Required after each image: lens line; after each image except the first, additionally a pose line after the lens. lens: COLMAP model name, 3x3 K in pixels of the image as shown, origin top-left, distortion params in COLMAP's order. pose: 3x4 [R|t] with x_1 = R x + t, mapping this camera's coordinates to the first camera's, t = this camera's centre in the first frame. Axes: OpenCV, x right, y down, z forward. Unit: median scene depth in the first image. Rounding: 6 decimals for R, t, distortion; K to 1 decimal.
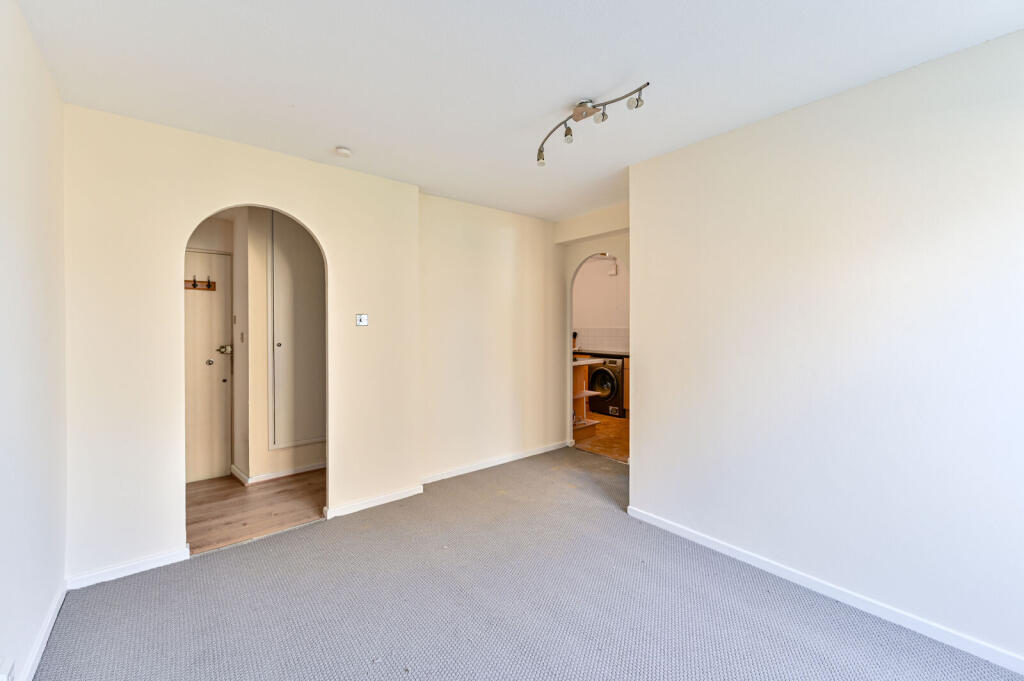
lens RADIAL K [[411.4, 0, 512.0], [0, 411.4, 340.5], [0, 0, 1]] dist [-0.000542, 0.000162]
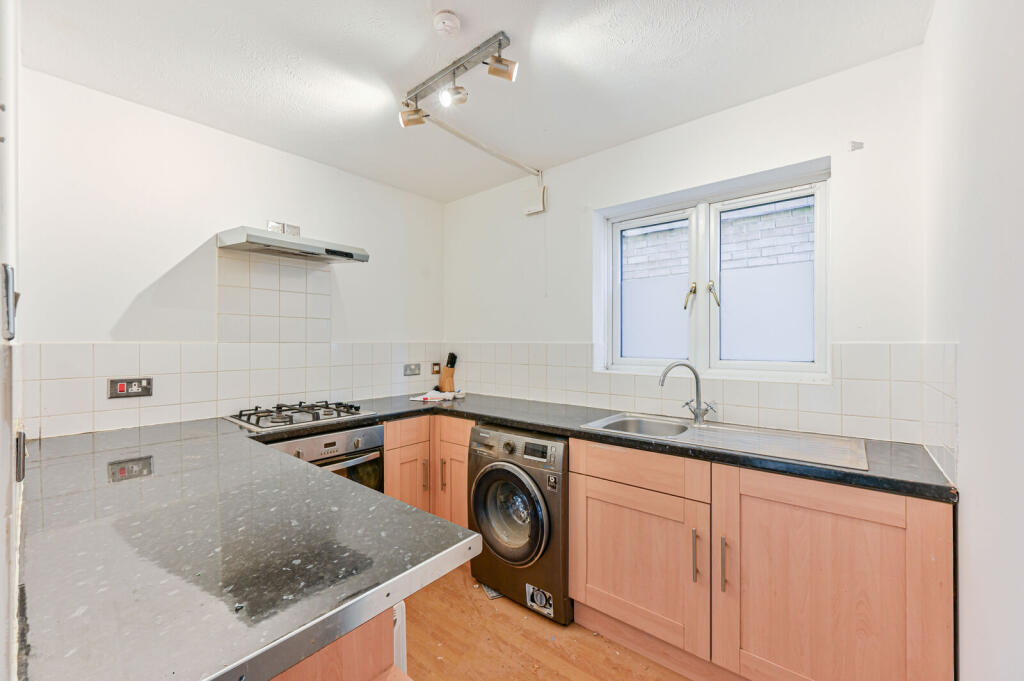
lens RADIAL K [[408.0, 0, 511.9], [0, 408.0, 346.2], [0, 0, 1]] dist [-0.000085, 0.000033]
pose [[0.984193, 0.001310, 0.177092, 0.166546], [0.002826, 0.999729, -0.023100, -0.022041], [-0.177074, 0.023235, 0.983923, 0.673798]]
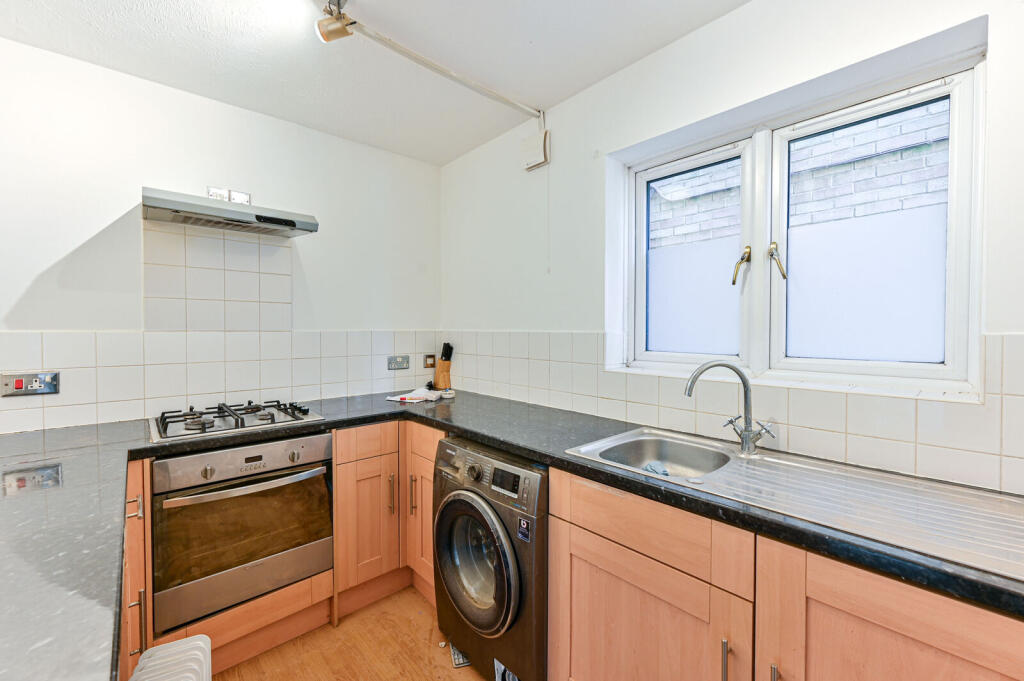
lens RADIAL K [[411.4, 0, 512.0], [0, 411.4, 340.5], [0, 0, 1]] dist [-0.000542, 0.000162]
pose [[0.999390, 0.003127, 0.034771, 0.237374], [-0.002885, 0.999971, -0.007004, -0.025712], [-0.034792, 0.006900, 0.999371, 0.753054]]
